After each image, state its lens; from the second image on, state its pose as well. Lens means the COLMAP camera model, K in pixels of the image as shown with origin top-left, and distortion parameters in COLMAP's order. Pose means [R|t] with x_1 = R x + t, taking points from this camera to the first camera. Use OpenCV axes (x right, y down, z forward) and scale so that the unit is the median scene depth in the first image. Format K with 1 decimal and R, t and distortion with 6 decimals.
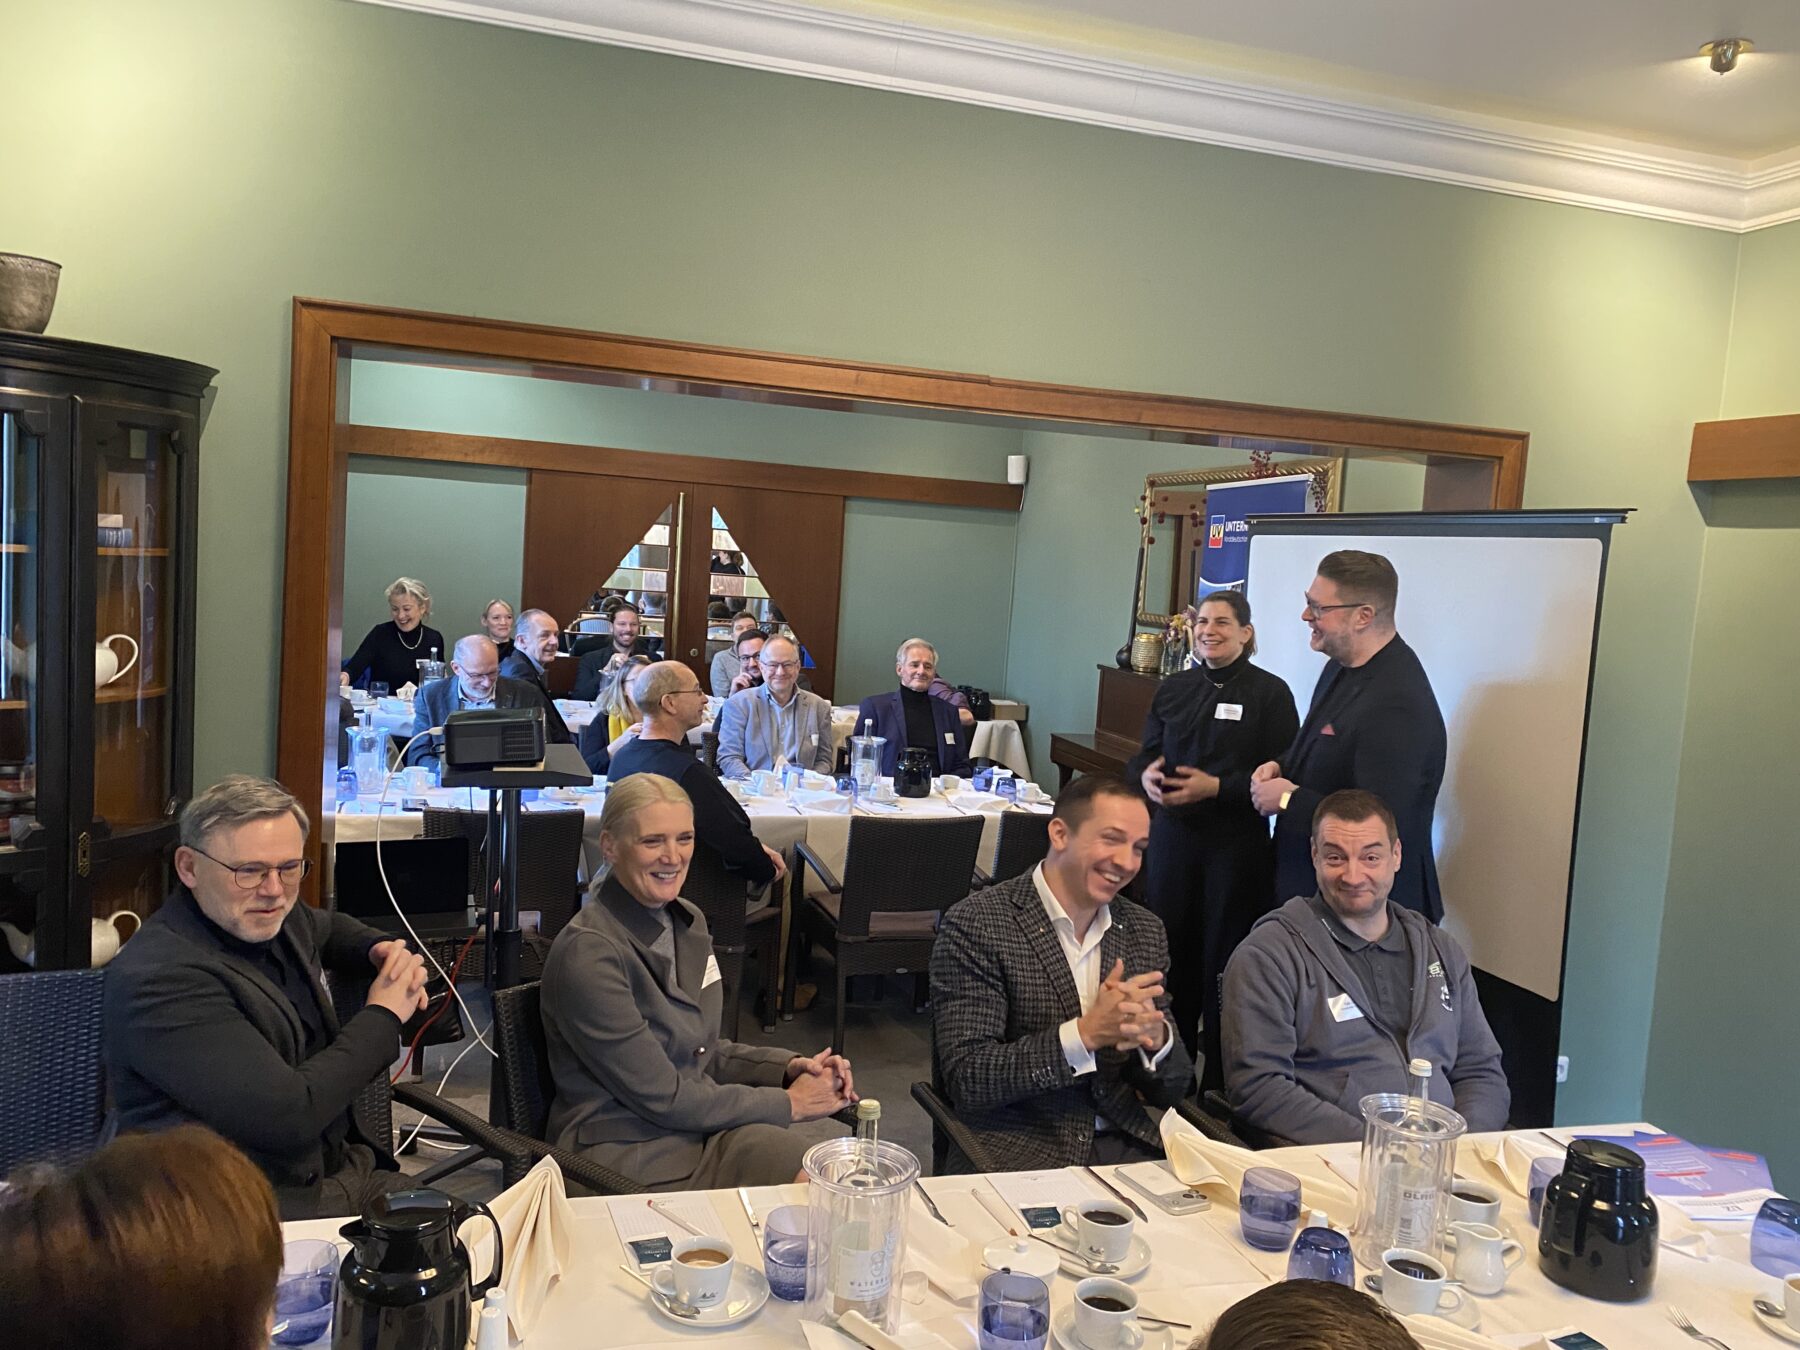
lens RADIAL K [[1361.7, 0, 912.0], [0, 1361.7, 668.9], [0, 0, 1]] dist [0.025205, -0.002798]
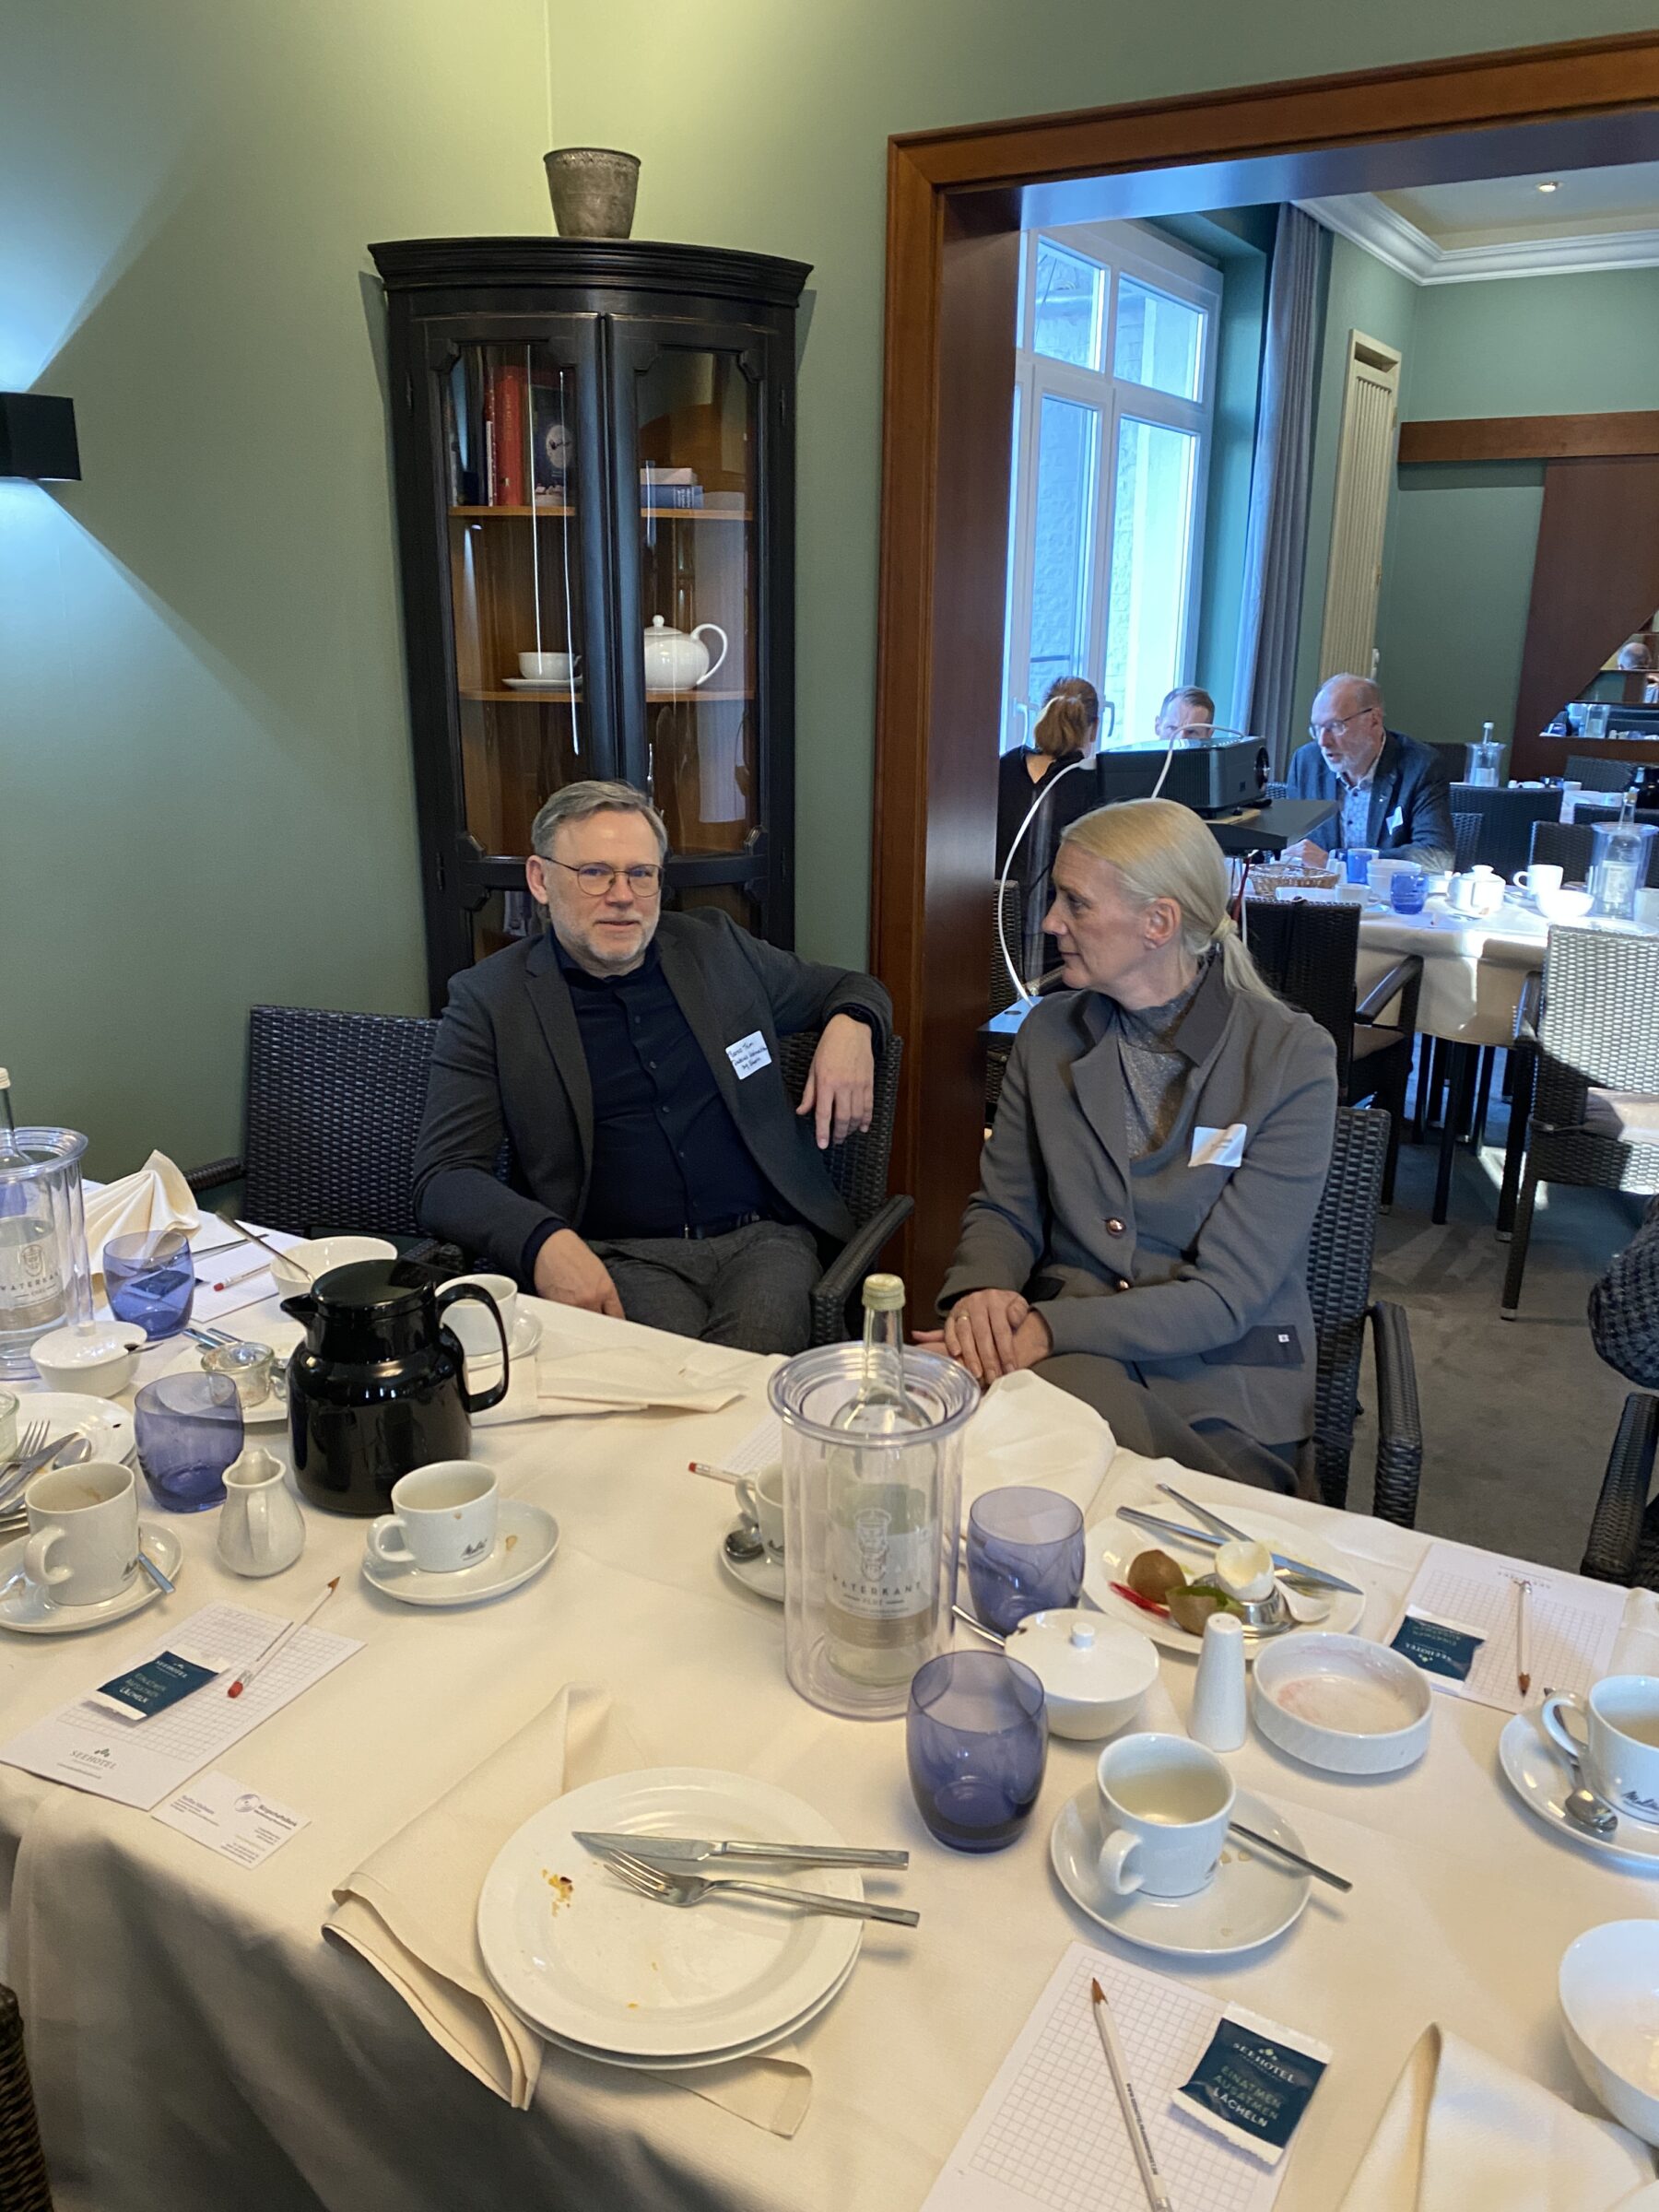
lens RADIAL K [[1673.3, 0, 815.3], [0, 1673.3, 1096.3], [0, 0, 1]] dist [0.025205, -0.002798]
pose [[0.672902, 0.144899, -0.725401, 0.087923], [-0.022366, 0.984165, 0.175840, 0.026652], [0.739393, -0.102099, 0.665488, 0.112932]]
